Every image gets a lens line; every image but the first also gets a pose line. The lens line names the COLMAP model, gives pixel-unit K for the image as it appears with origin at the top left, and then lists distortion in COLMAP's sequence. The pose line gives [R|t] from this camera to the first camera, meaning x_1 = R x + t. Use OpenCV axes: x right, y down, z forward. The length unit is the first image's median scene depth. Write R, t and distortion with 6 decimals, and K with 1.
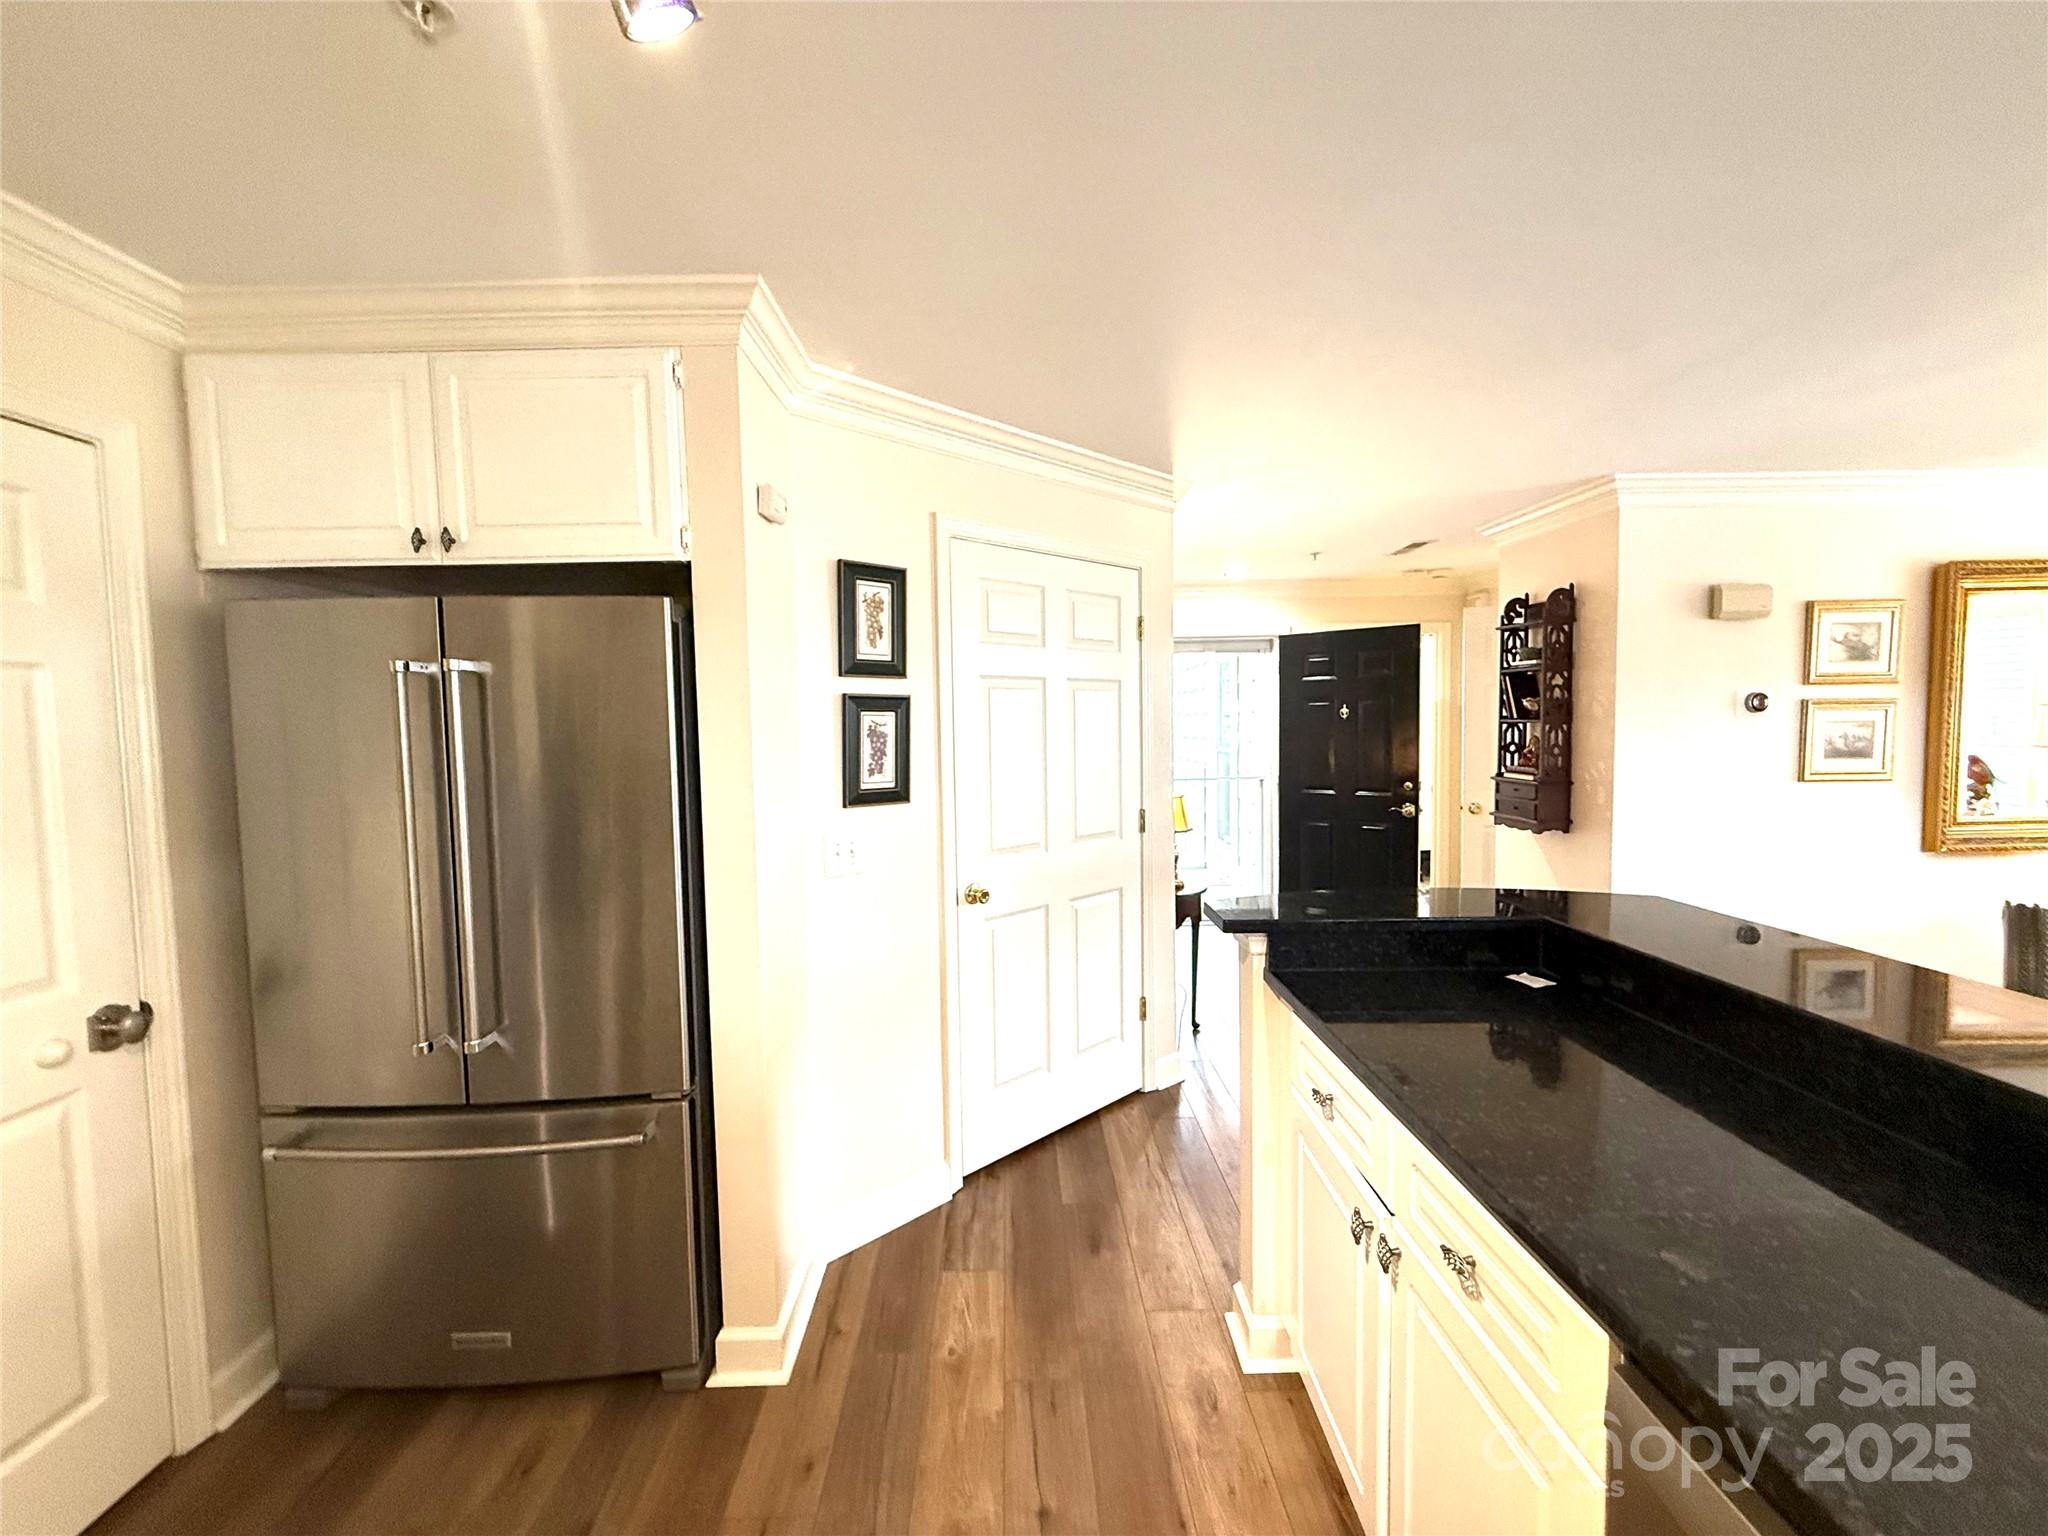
lens RADIAL K [[824.1, 0, 1025.6], [0, 824.1, 766.1], [0, 0, 1]] dist [0.001235, 0.000157]
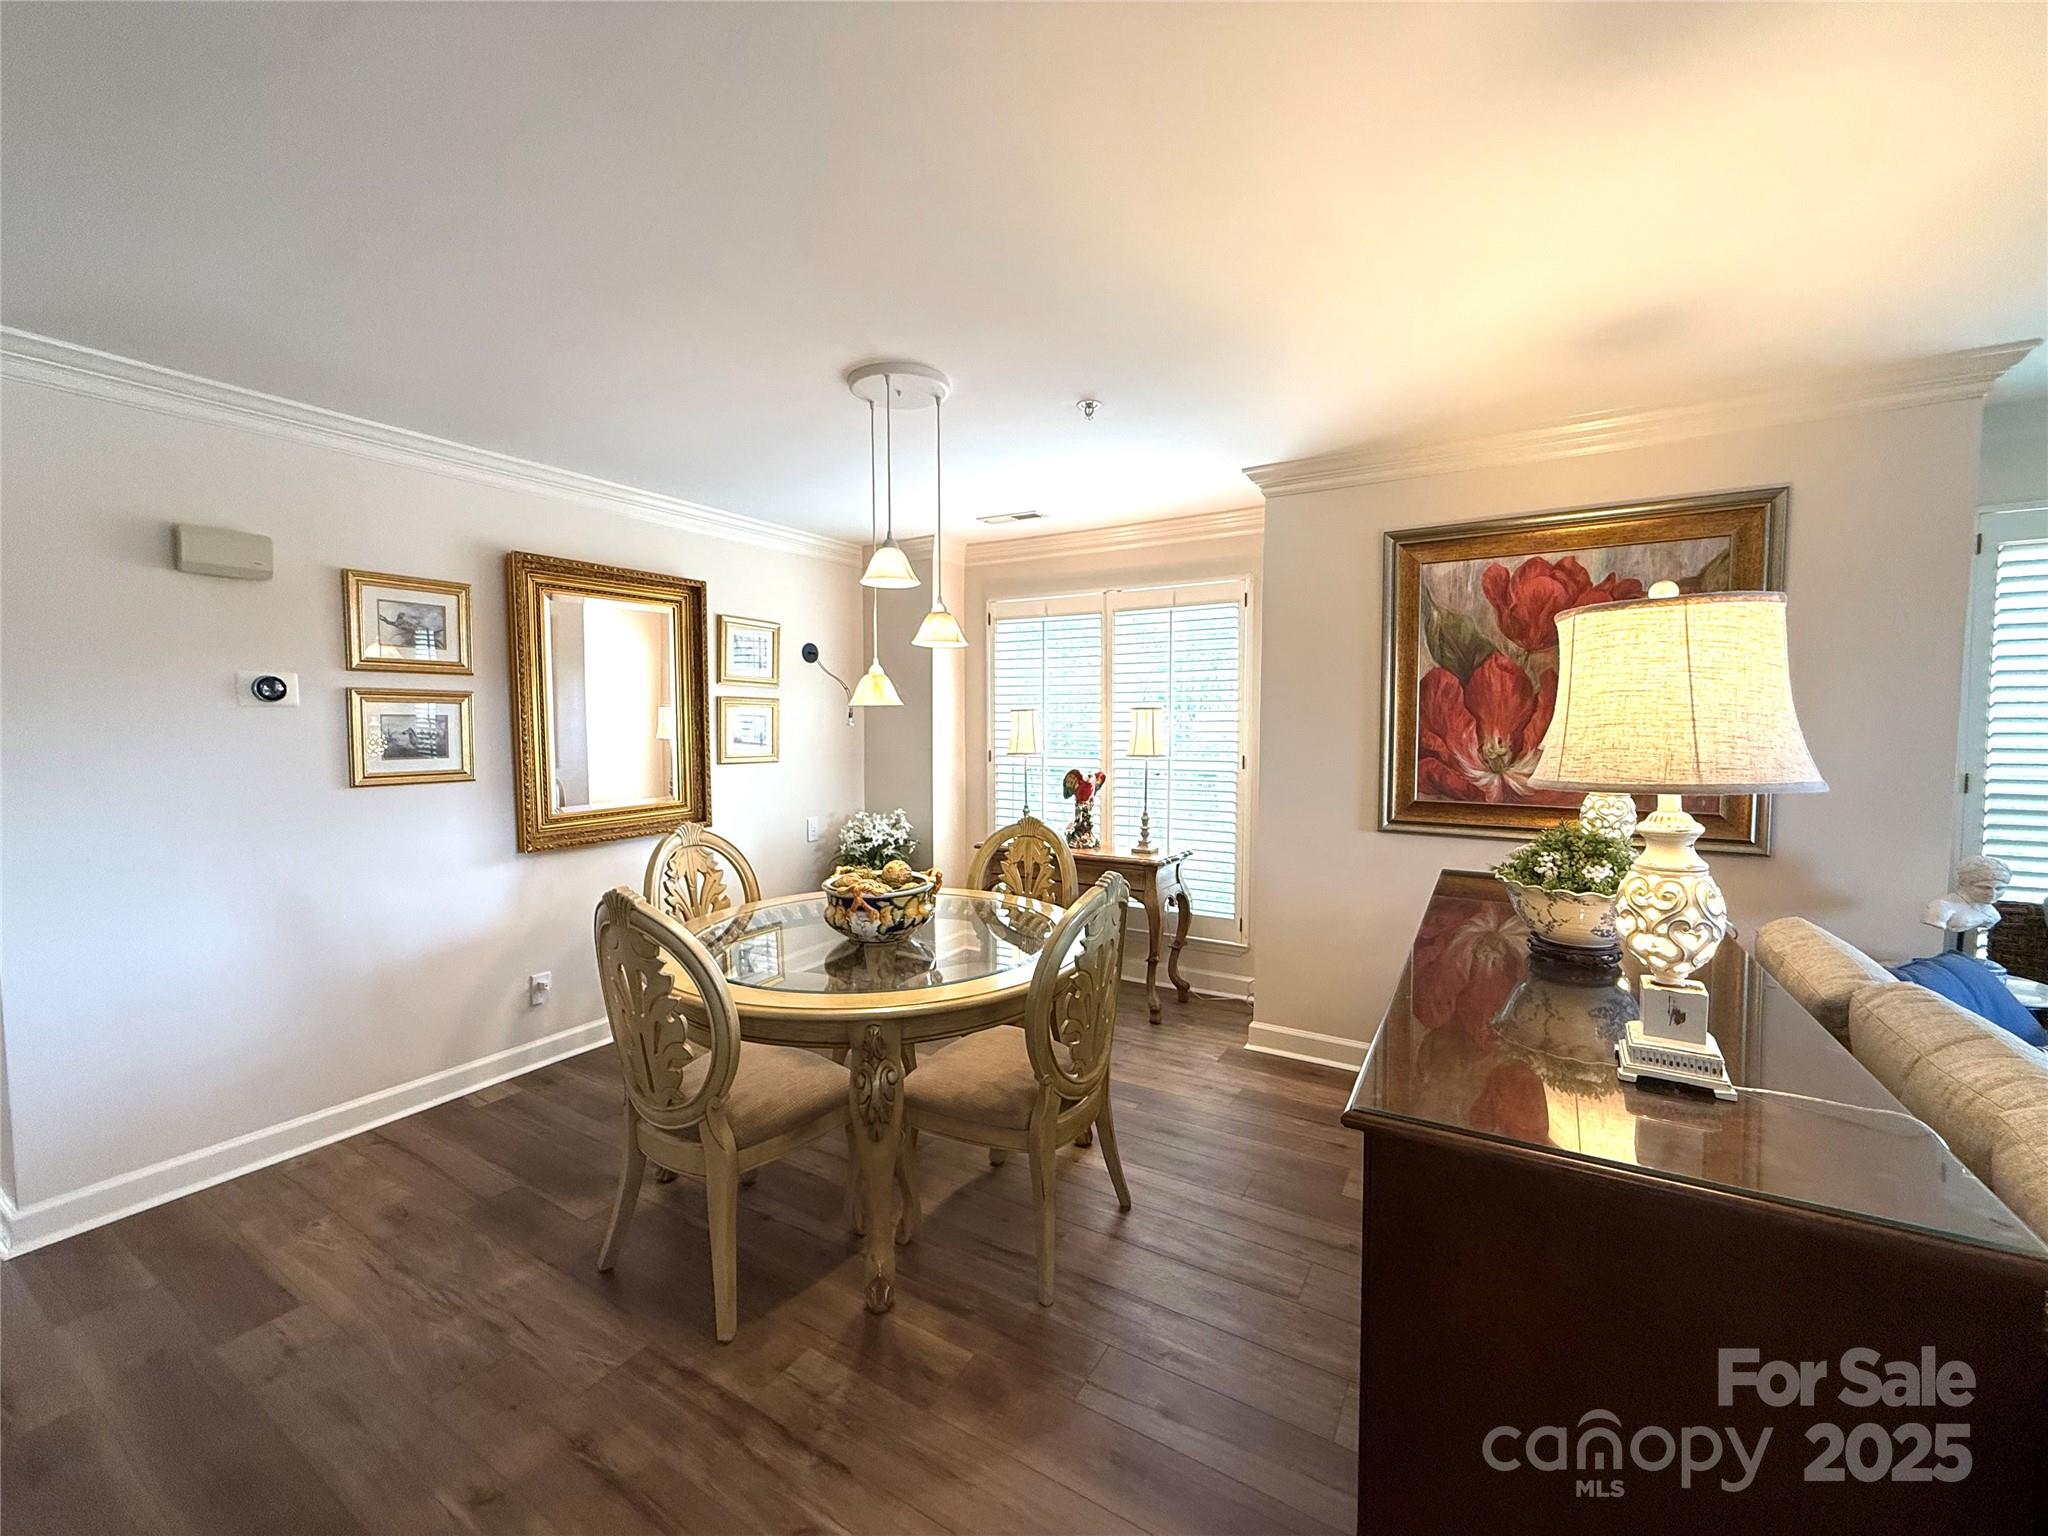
lens RADIAL K [[818.4, 0, 1021.1], [0, 818.4, 767.1], [0, 0, 1]] dist [0.000268, 0.000051]
pose [[0.534642, -0.035505, 0.844332, 0.608863], [0.037983, 0.999117, 0.017963, 0.009368], [-0.844225, 0.022466, 0.535518, -0.007772]]
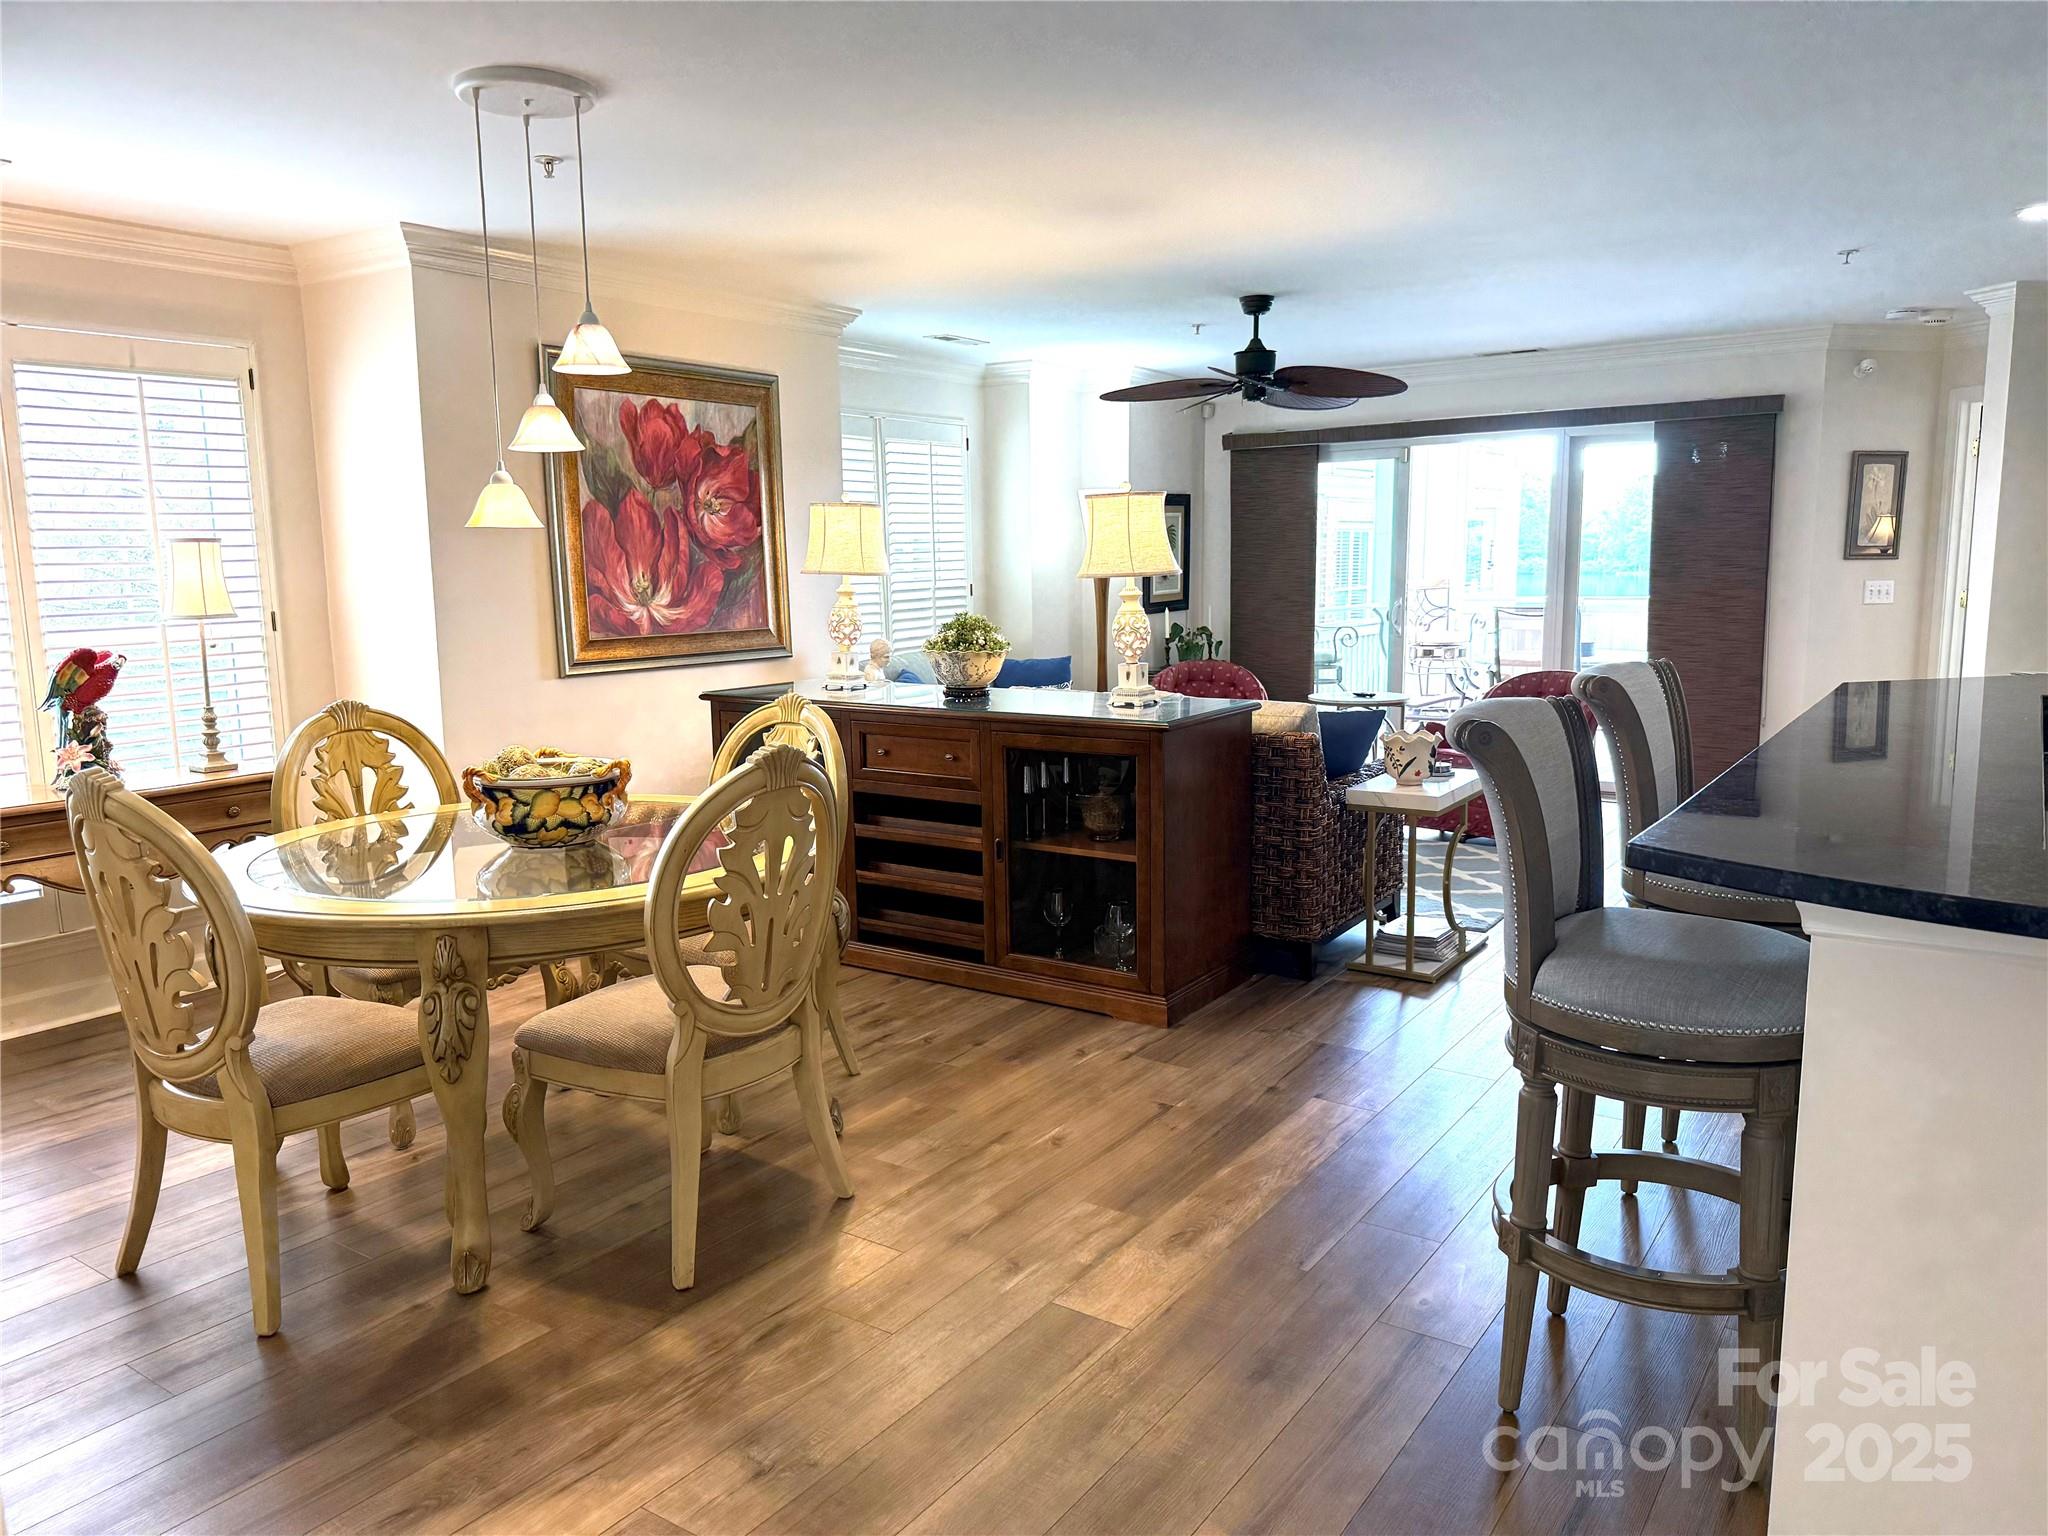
lens RADIAL K [[1428.4, 0, 1023.0], [0, 1428.4, 776.2], [0, 0, 1]] dist [0.169557, -0.302488]
pose [[-0.813029, -0.058295, 0.579297, 0.333545], [0.060839, 0.981021, 0.184108, -0.034281], [-0.579035, 0.184929, -0.794052, 1.104368]]
